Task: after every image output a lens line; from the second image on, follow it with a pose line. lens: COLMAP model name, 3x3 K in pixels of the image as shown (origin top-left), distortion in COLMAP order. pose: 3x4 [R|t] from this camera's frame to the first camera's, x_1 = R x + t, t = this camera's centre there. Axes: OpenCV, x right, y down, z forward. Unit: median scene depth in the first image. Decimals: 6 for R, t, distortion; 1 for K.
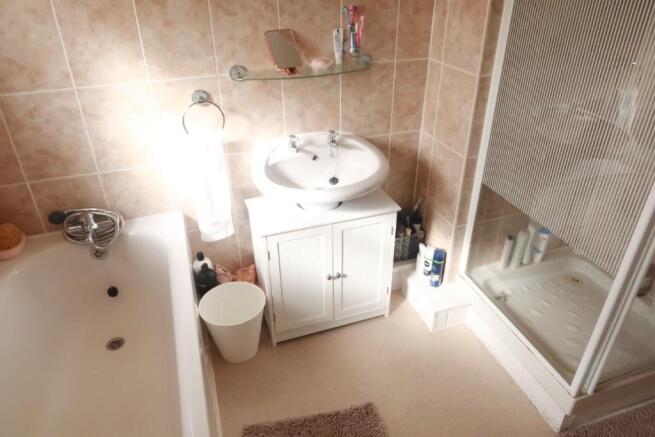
lens RADIAL K [[454.9, 0, 327.5], [0, 454.9, 218.5], [0, 0, 1]] dist [-0.022393, 0.006726]
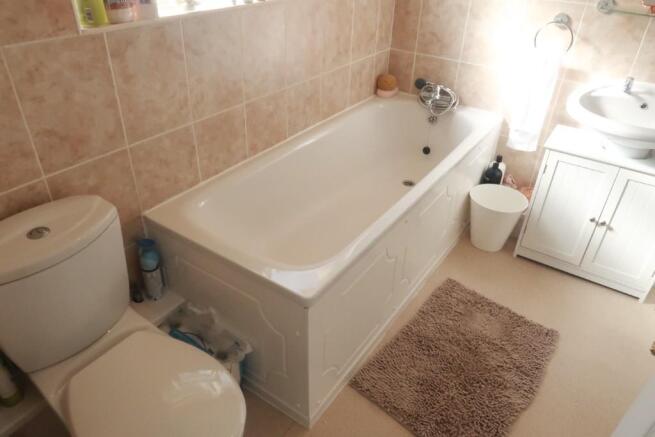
lens RADIAL K [[454.9, 0, 327.5], [0, 454.9, 218.5], [0, 0, 1]] dist [-0.022393, 0.006726]
pose [[0.599942, 0.456473, -0.657040, 0.331512], [-0.436149, 0.875096, 0.209719, 0.185294], [0.670704, 0.160748, 0.724096, -0.143568]]
